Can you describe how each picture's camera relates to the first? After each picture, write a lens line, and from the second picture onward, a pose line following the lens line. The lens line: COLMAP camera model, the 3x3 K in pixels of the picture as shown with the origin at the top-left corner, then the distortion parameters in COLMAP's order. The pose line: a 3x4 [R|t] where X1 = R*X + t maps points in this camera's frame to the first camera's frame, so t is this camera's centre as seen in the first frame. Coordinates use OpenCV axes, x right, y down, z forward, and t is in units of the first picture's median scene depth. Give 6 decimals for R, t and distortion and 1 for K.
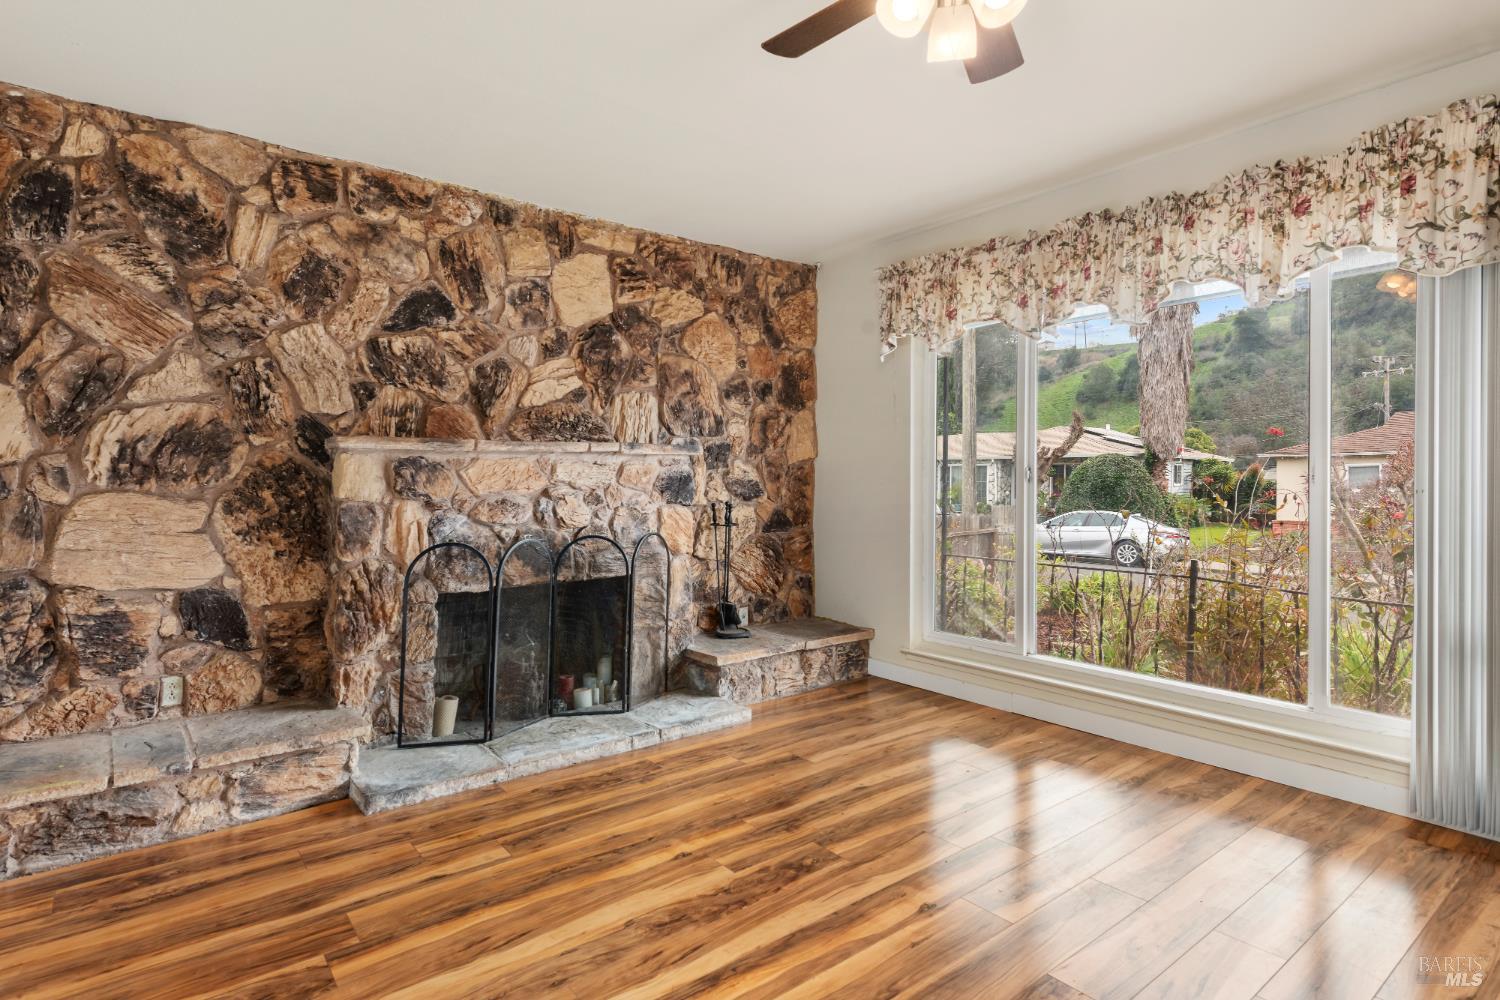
lens RADIAL K [[775.3, 0, 750.2], [0, 775.3, 477.7], [0, 0, 1]] dist [0.010995, -0.000374]
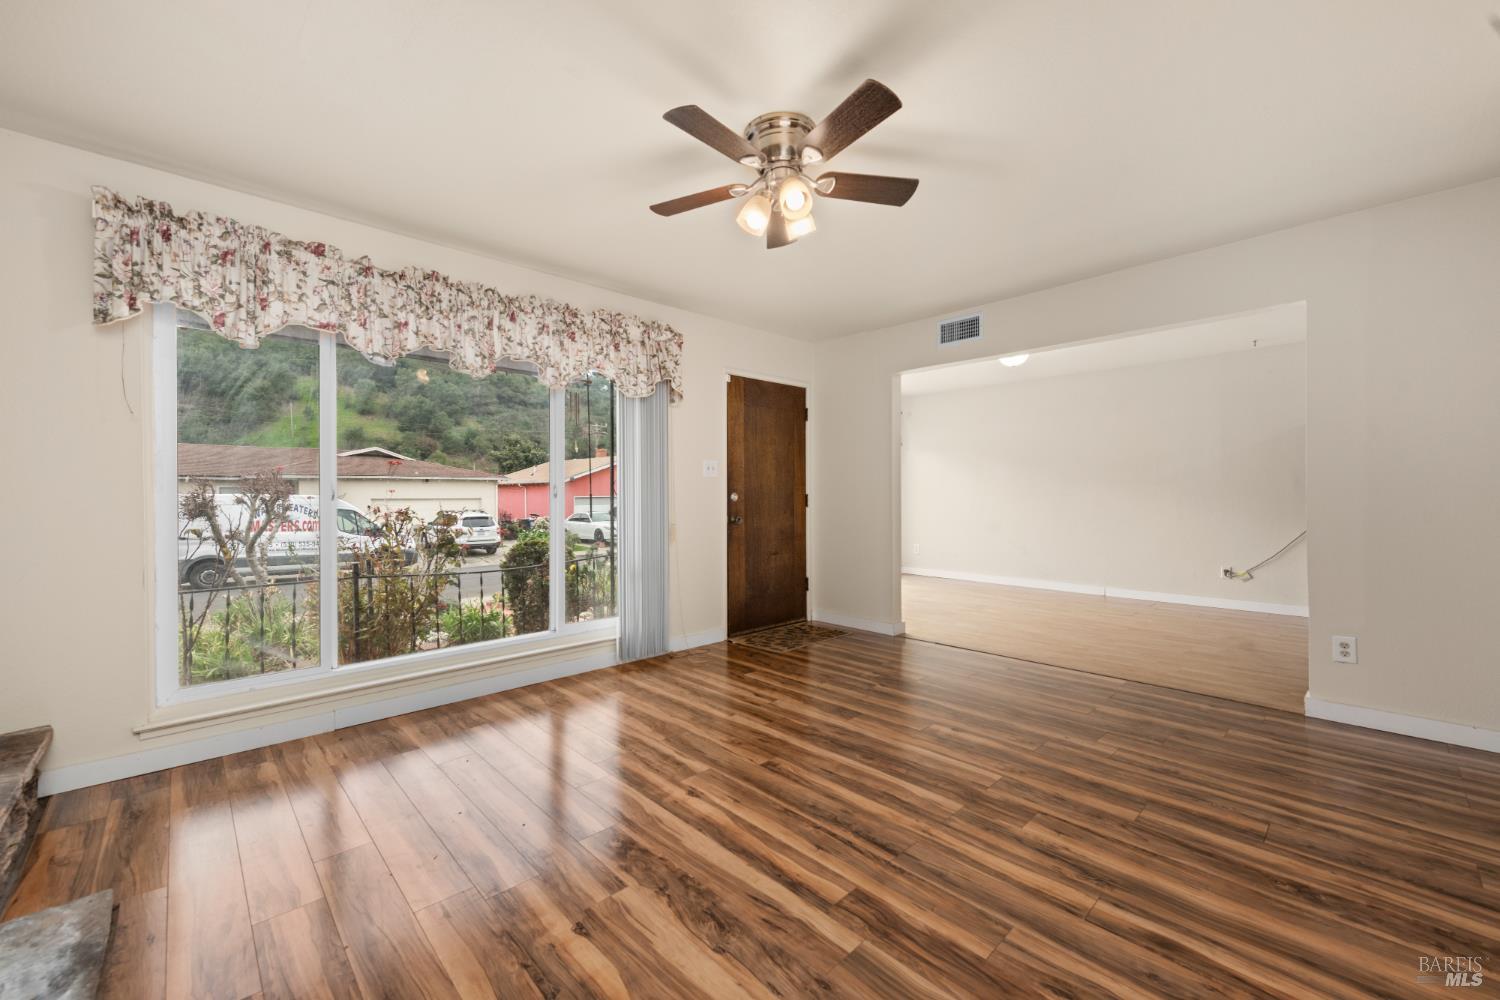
lens RADIAL K [[601.7, 0, 747.6], [0, 601.7, 492.8], [0, 0, 1]] dist [0.023365, -0.006153]
pose [[-0.090401, 0.004797, 0.995894, -0.505530], [0.000873, 0.999988, -0.004737, 0.004143], [-0.995905, 0.000441, -0.090404, 0.570868]]
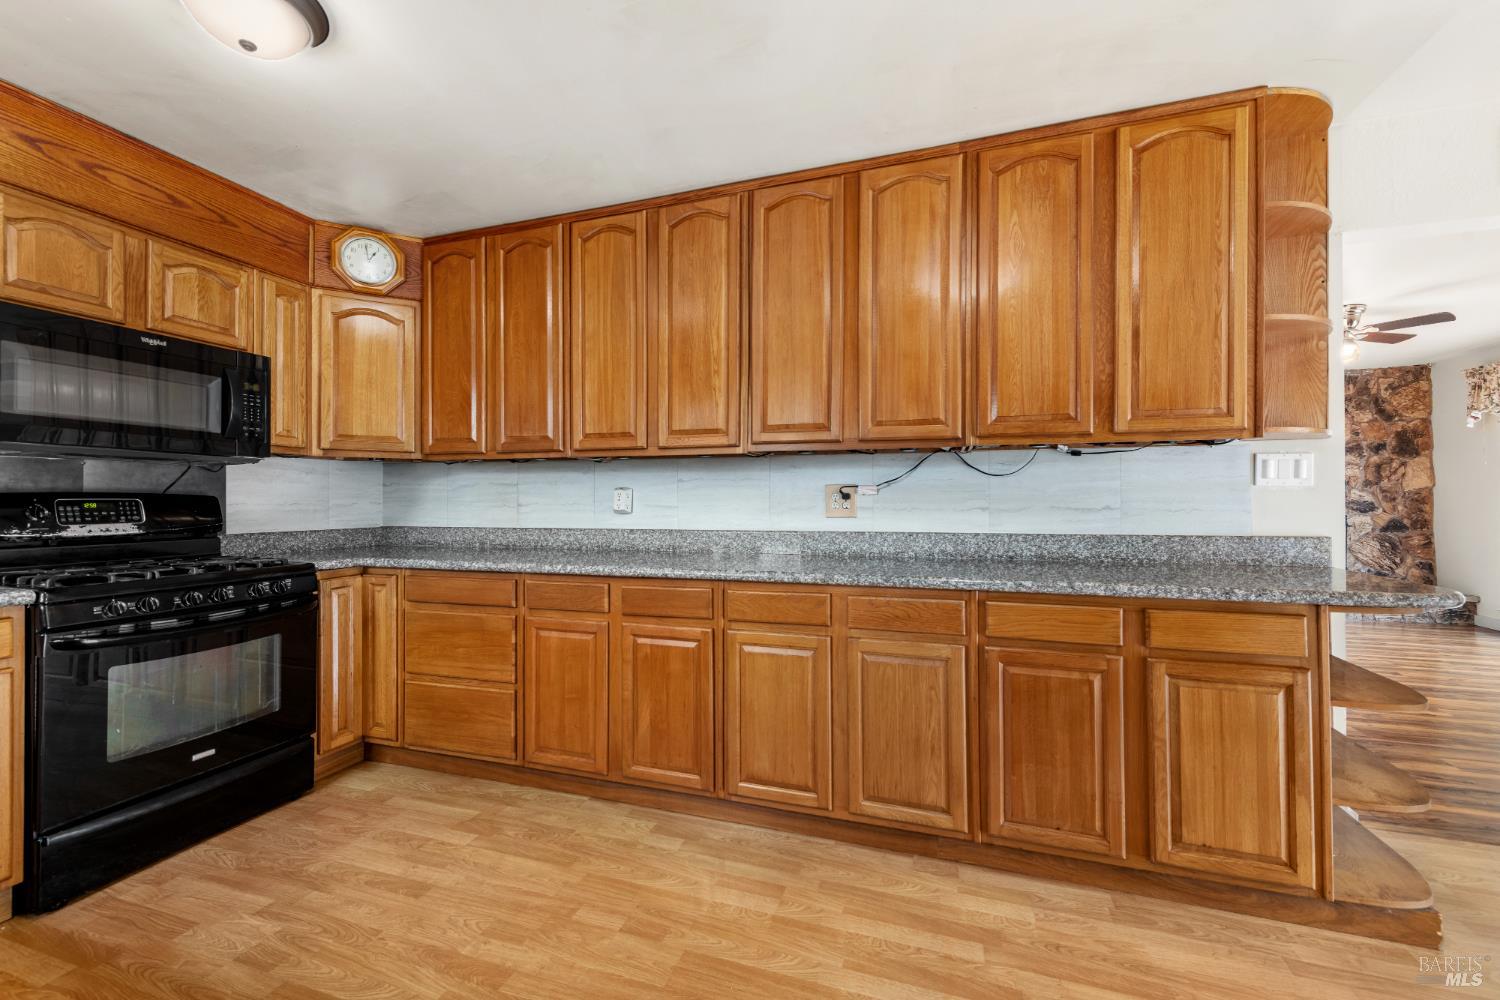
lens RADIAL K [[622.8, 0, 744.4], [0, 622.8, 480.6], [0, 0, 1]] dist [0.016202, -0.000341]
pose [[0.557523, -0.026794, -0.829729, 0.500739], [0.007073, 0.999596, -0.027526, -0.016320], [0.830131, 0.009478, 0.557487, -1.166790]]
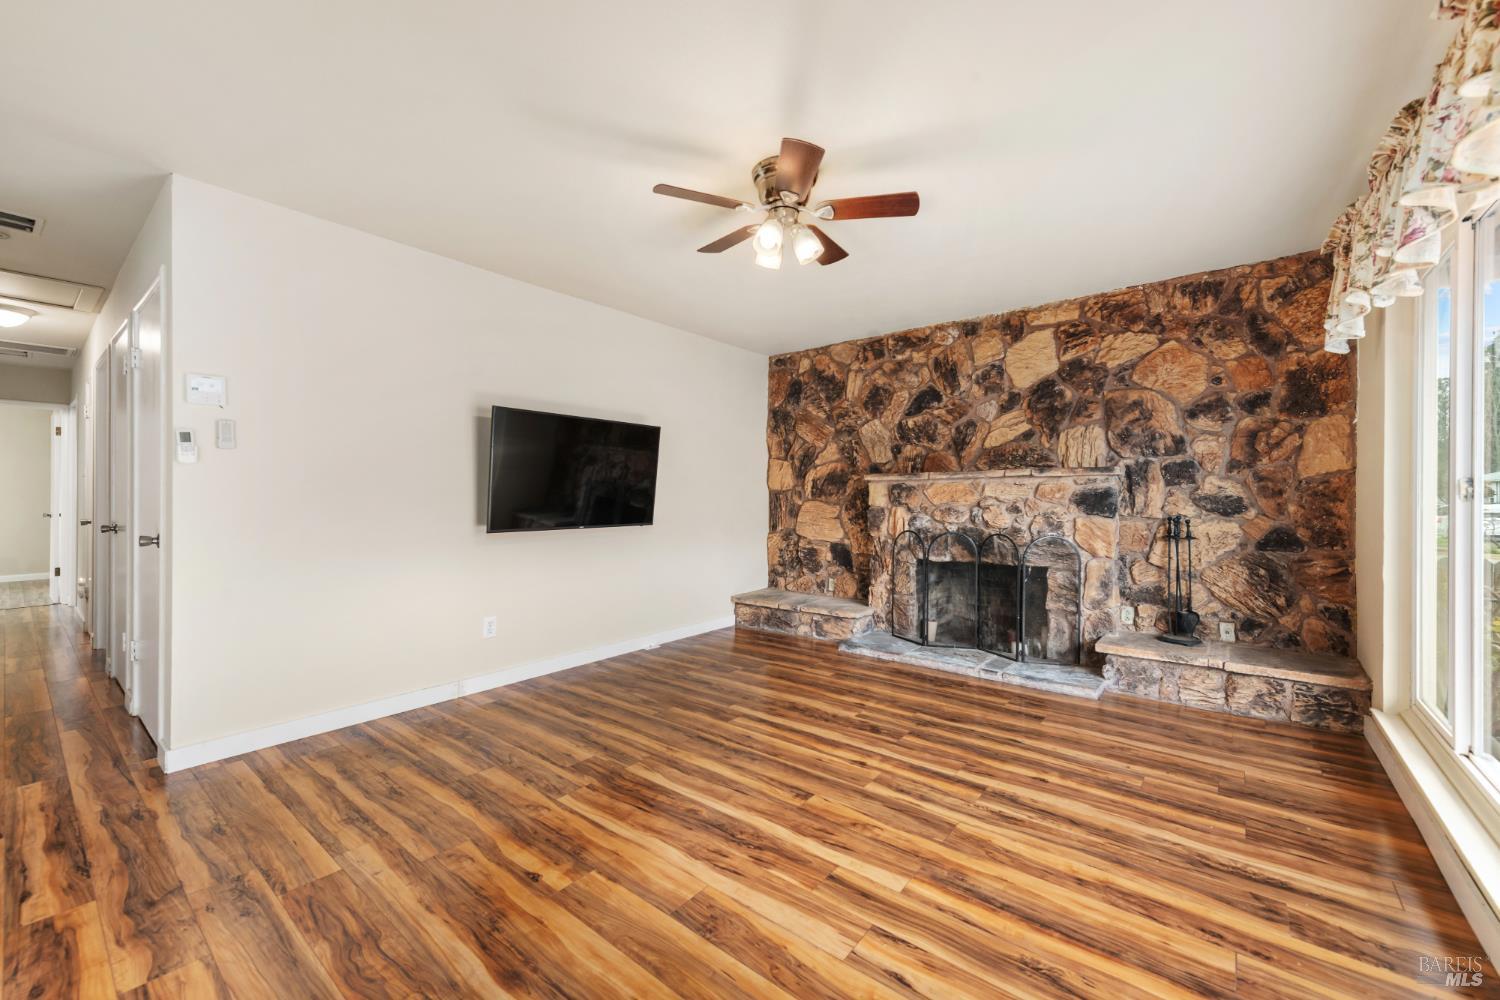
lens RADIAL K [[601.7, 0, 747.6], [0, 601.7, 492.8], [0, 0, 1]] dist [0.023365, -0.006153]
pose [[0.213355, -0.003692, -0.976968, 0.800023], [0.004594, 0.999986, -0.002776, -0.001654], [0.976964, -0.003896, 0.213369, 0.289998]]
